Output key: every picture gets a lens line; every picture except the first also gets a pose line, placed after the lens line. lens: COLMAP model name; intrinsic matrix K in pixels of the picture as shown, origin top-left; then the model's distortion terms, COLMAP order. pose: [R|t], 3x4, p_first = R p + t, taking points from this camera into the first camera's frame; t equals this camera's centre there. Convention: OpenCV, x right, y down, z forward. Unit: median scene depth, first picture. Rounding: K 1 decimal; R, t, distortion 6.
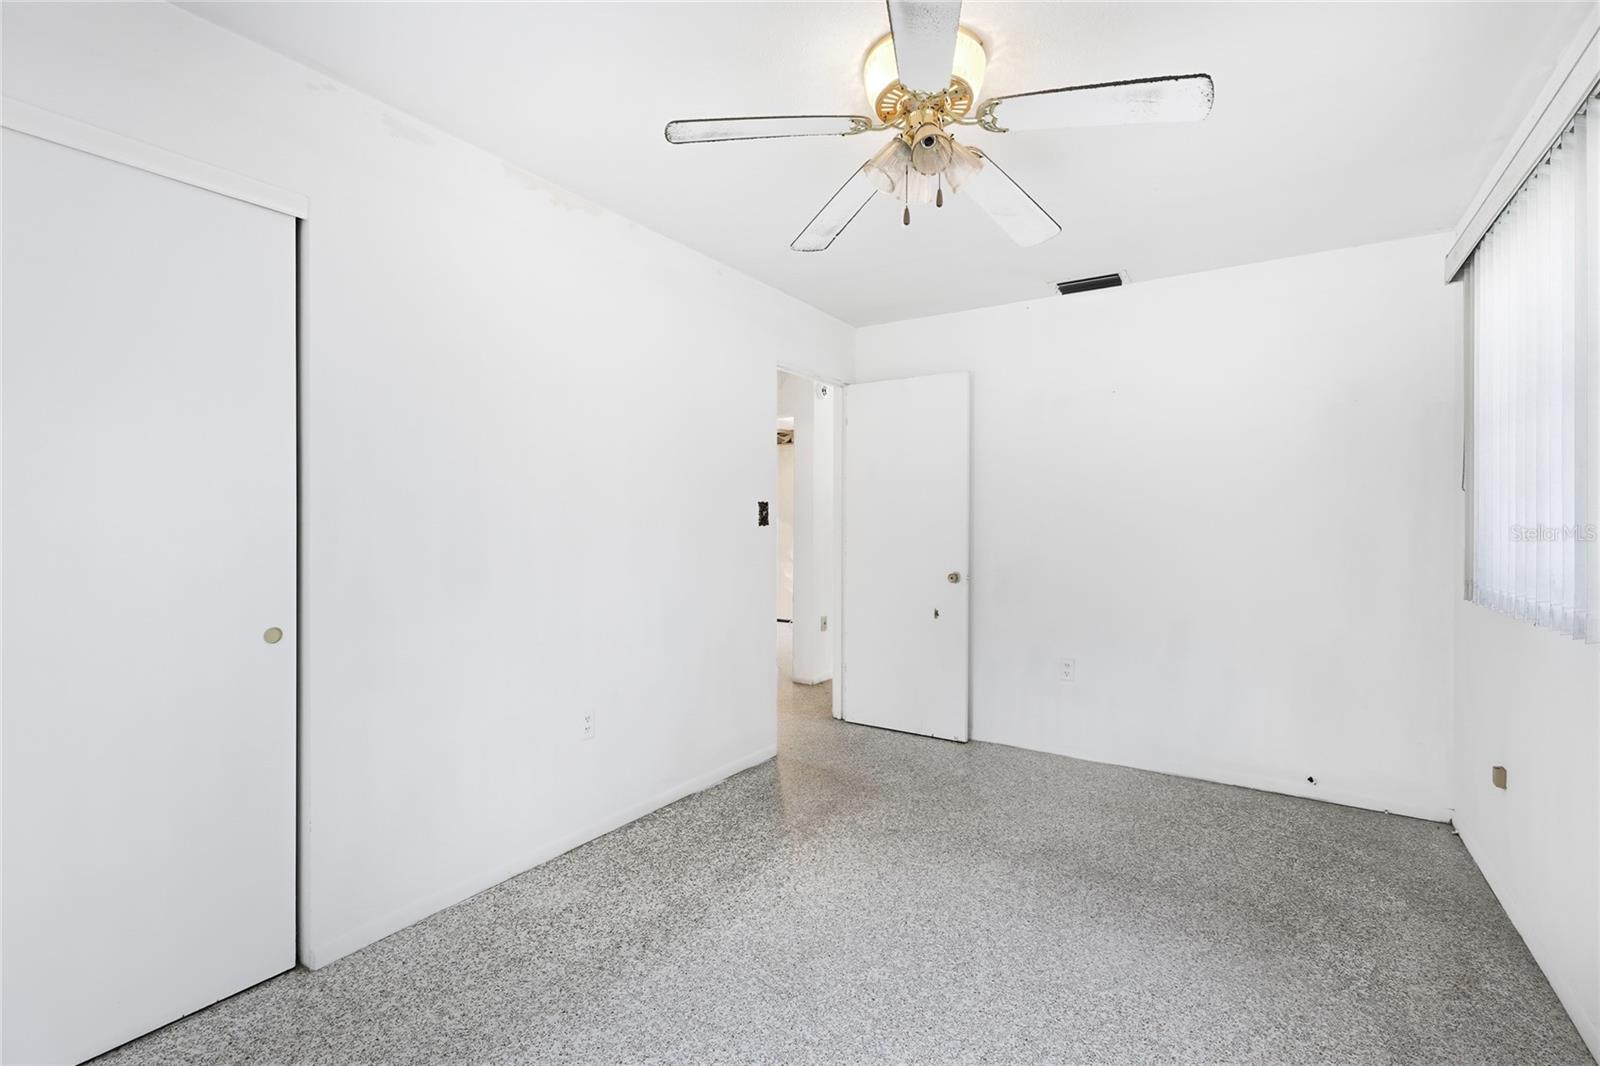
lens RADIAL K [[711.4, 0, 805.7], [0, 711.4, 526.6], [0, 0, 1]] dist [-0.000191, -0.000566]
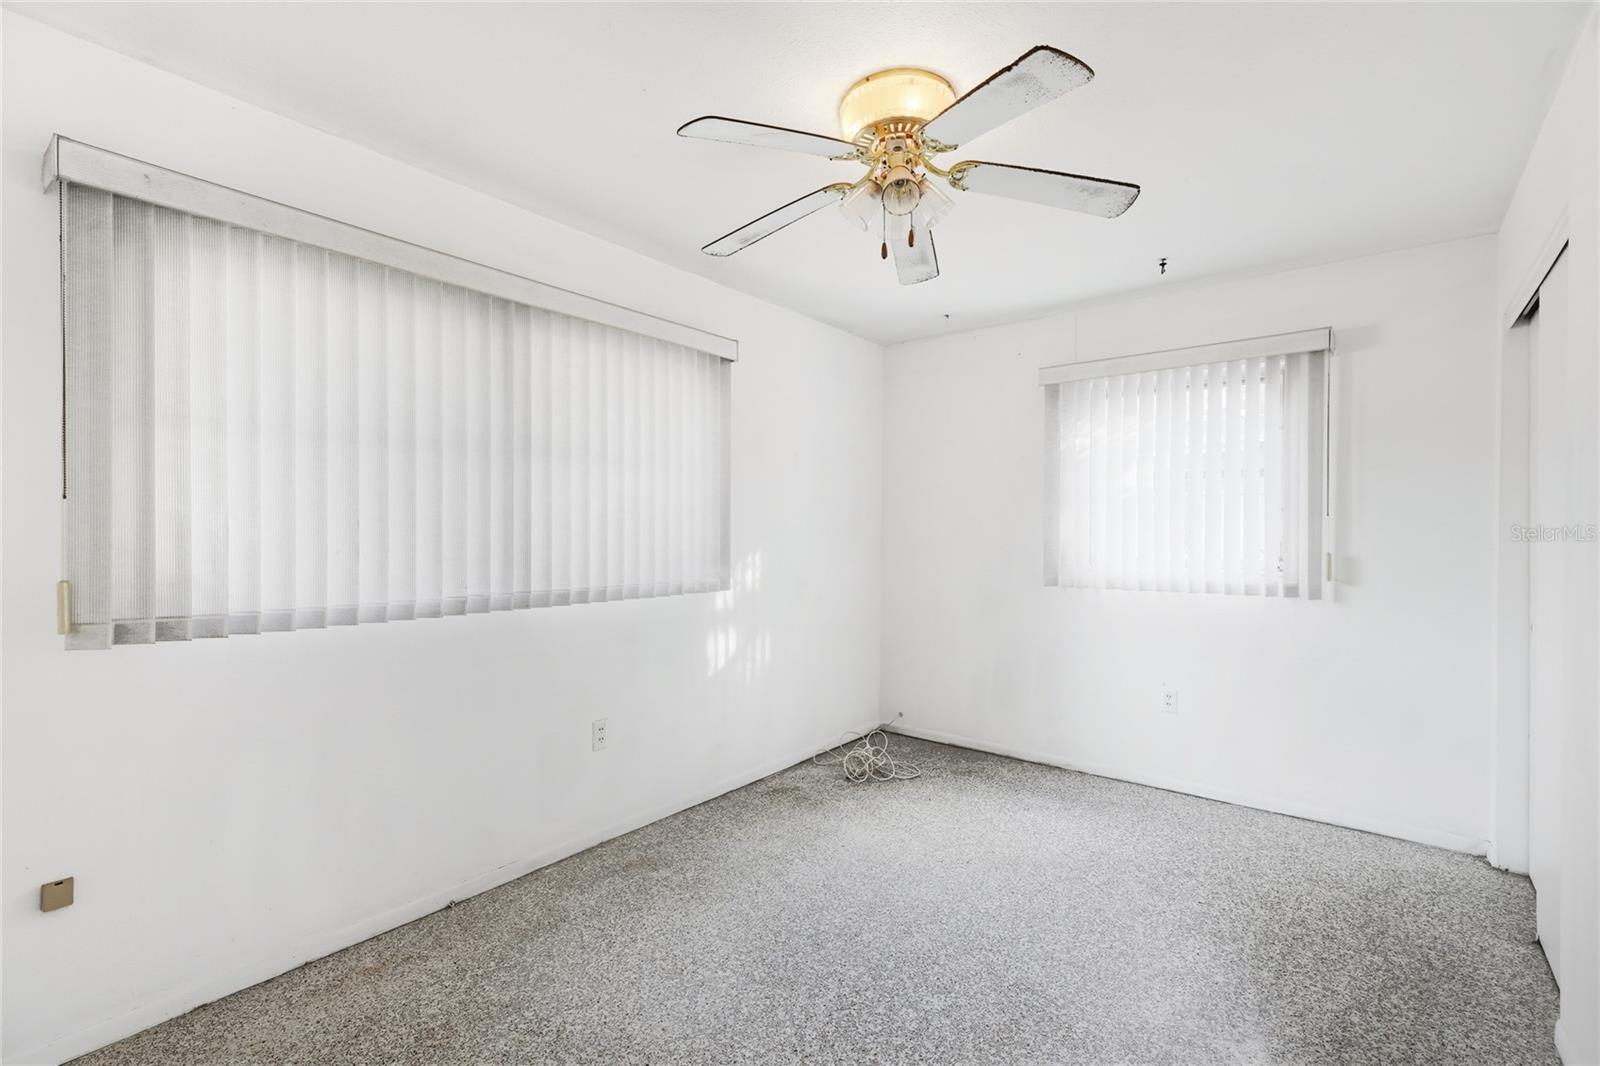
lens RADIAL K [[711.4, 0, 805.7], [0, 711.4, 526.6], [0, 0, 1]] dist [-0.000191, -0.000566]
pose [[-0.995524, -0.009226, 0.094055, 0.130728], [-0.009018, 0.999956, 0.002636, -0.024109], [-0.094076, 0.001776, -0.995563, 1.363194]]
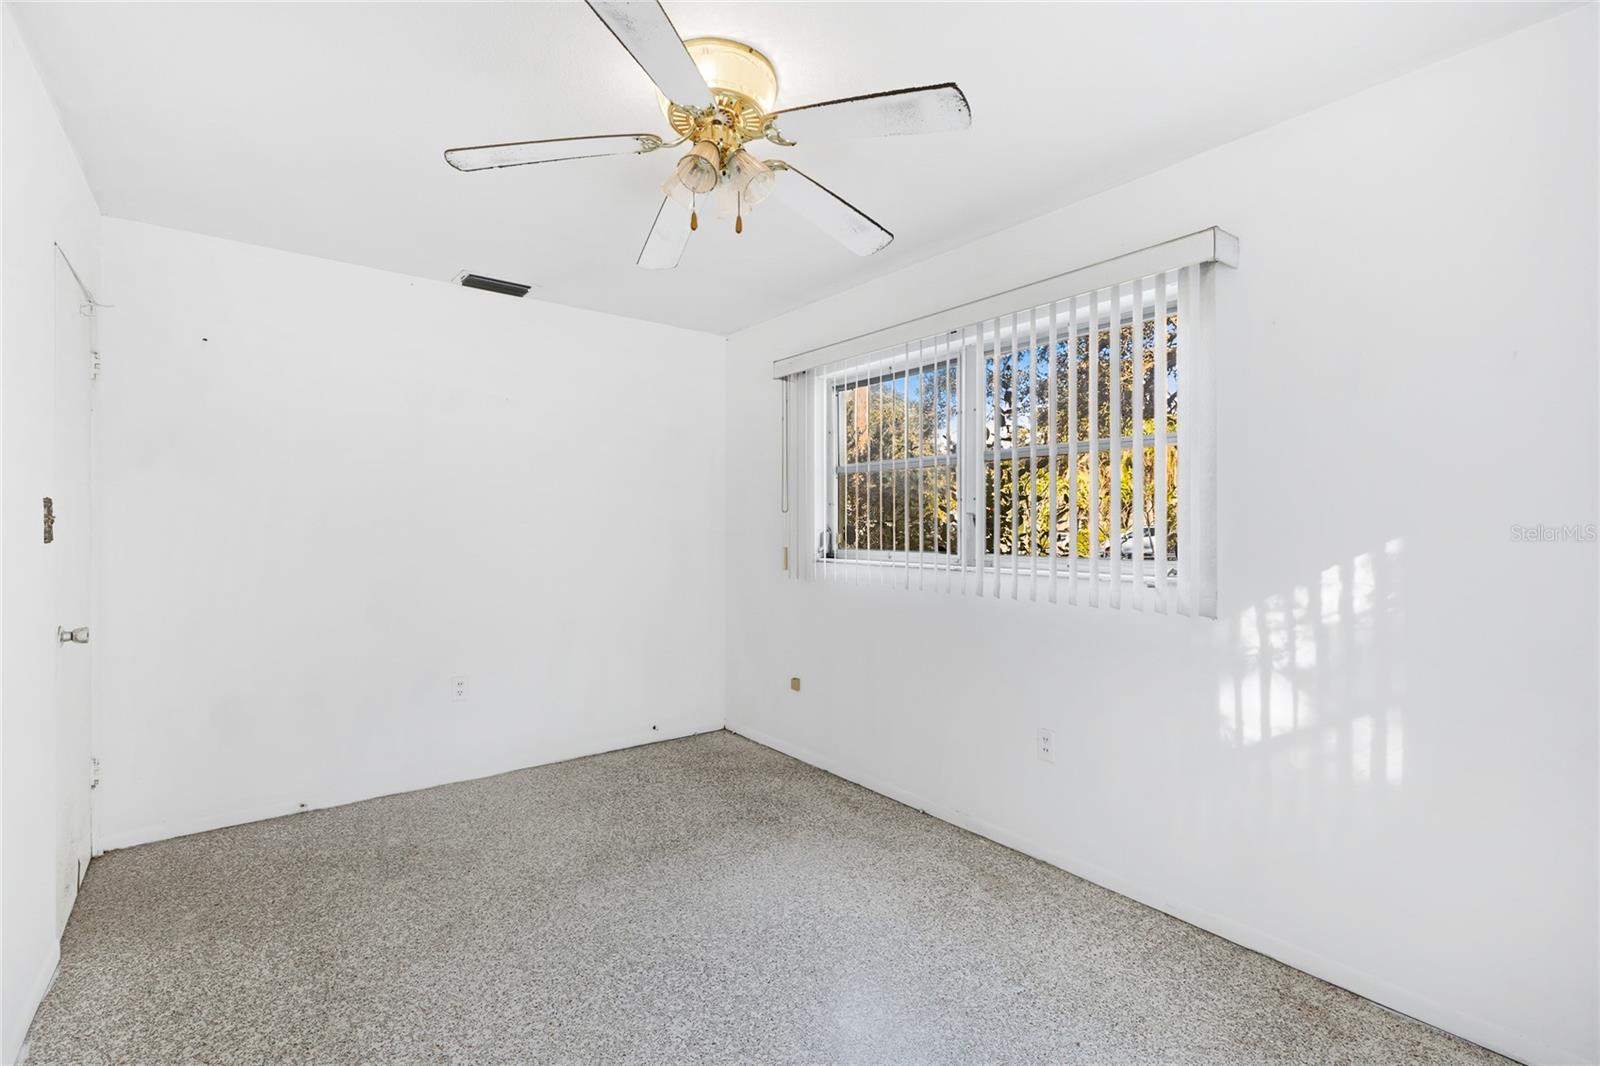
lens RADIAL K [[711.1, 0, 780.1], [0, 711.1, 534.2], [0, 0, 1]] dist [-0.001629, 0.000121]
pose [[0.345899, -0.014006, 0.938167, -0.480328], [0.008623, 0.999894, 0.011748, -0.012189], [-0.938232, 0.004026, 0.345983, 0.380617]]
